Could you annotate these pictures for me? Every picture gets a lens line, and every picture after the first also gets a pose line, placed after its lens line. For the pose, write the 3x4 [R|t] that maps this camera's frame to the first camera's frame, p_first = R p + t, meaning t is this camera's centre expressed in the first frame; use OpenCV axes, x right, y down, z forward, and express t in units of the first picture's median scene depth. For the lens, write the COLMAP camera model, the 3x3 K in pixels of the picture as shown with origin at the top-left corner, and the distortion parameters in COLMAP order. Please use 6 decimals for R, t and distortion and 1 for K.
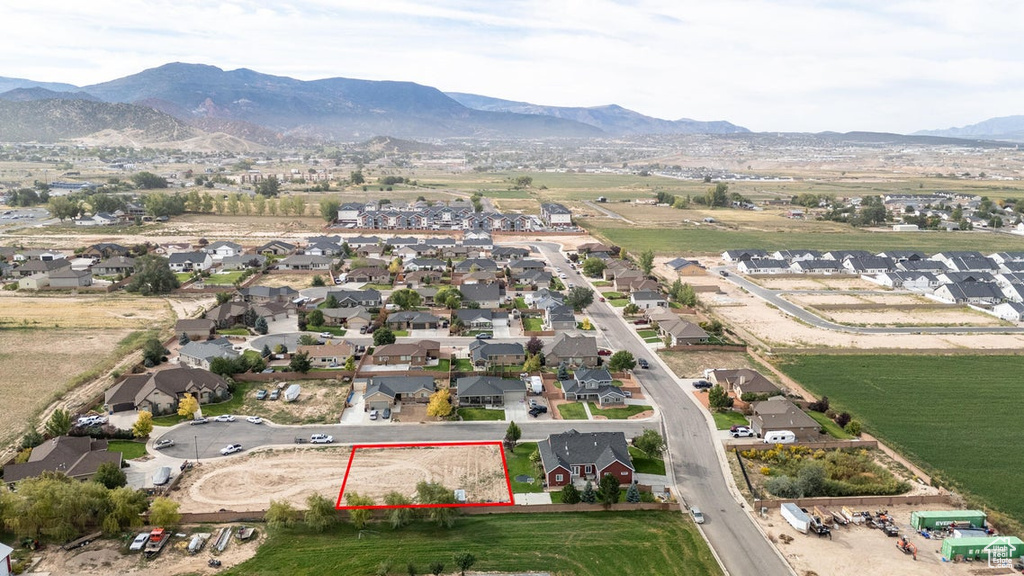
lens RADIAL K [[749.1, 0, 519.5], [0, 749.1, 282.1], [0, 0, 1]] dist [0.090840, -0.087693]
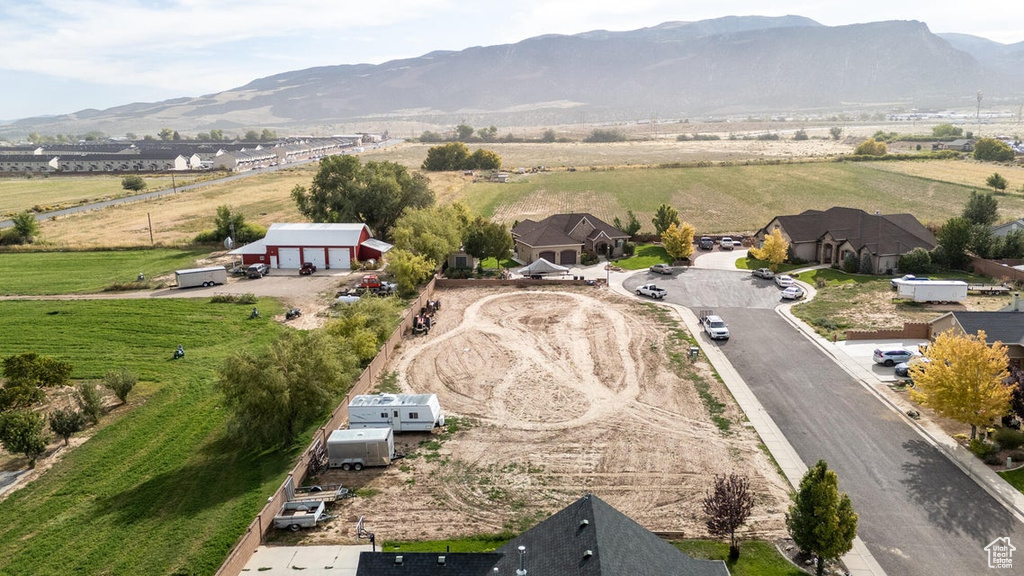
lens RADIAL K [[749.1, 0, 515.0], [0, 749.1, 287.9], [0, 0, 1]] dist [0.090840, -0.087693]
pose [[-0.122201, 0.203520, -0.971415, 0.174865], [-0.177890, 0.958410, 0.223173, 0.081758], [0.976433, 0.200077, -0.080914, 0.751436]]
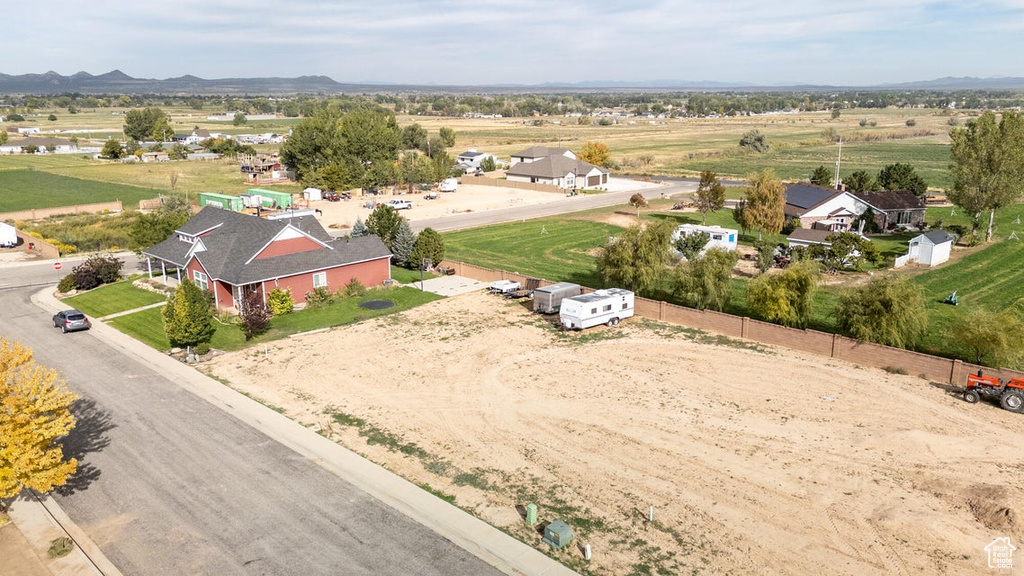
lens RADIAL K [[749.1, 0, 516.0], [0, 749.1, 284.3], [0, 0, 1]] dist [0.090840, -0.087693]
pose [[-0.660971, -0.181722, 0.728076, -0.275282], [0.145703, 0.920693, 0.362071, 0.075181], [-0.736131, 0.345401, -0.582074, 0.888680]]
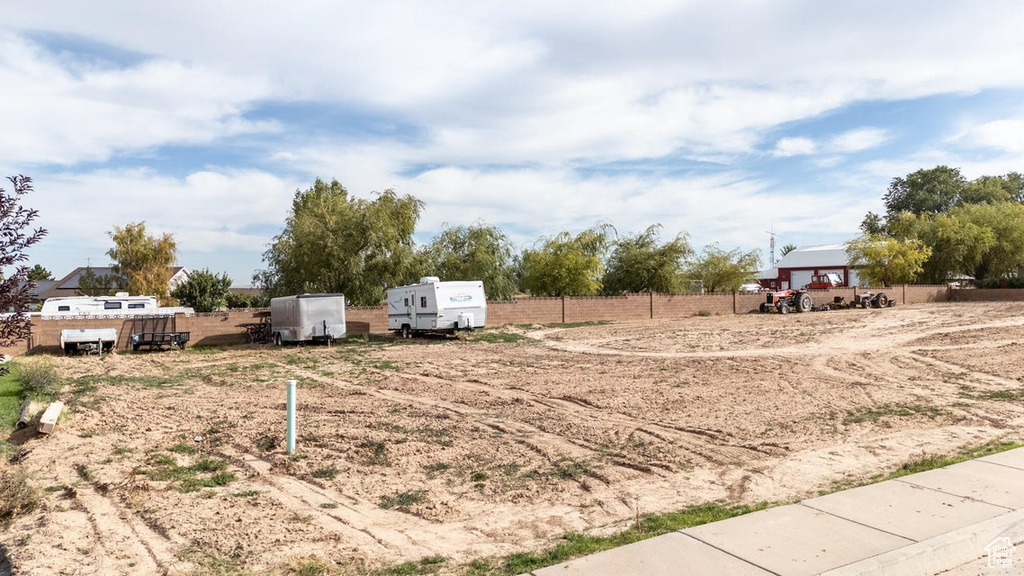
lens RADIAL K [[749.1, 0, 516.7], [0, 749.1, 283.7], [0, 0, 1]] dist [0.090840, -0.087693]
pose [[-0.893757, 0.003003, -0.448541, -0.022452], [-0.075966, 0.984519, 0.157960, 0.163081], [0.442072, 0.175252, -0.879693, 0.850945]]
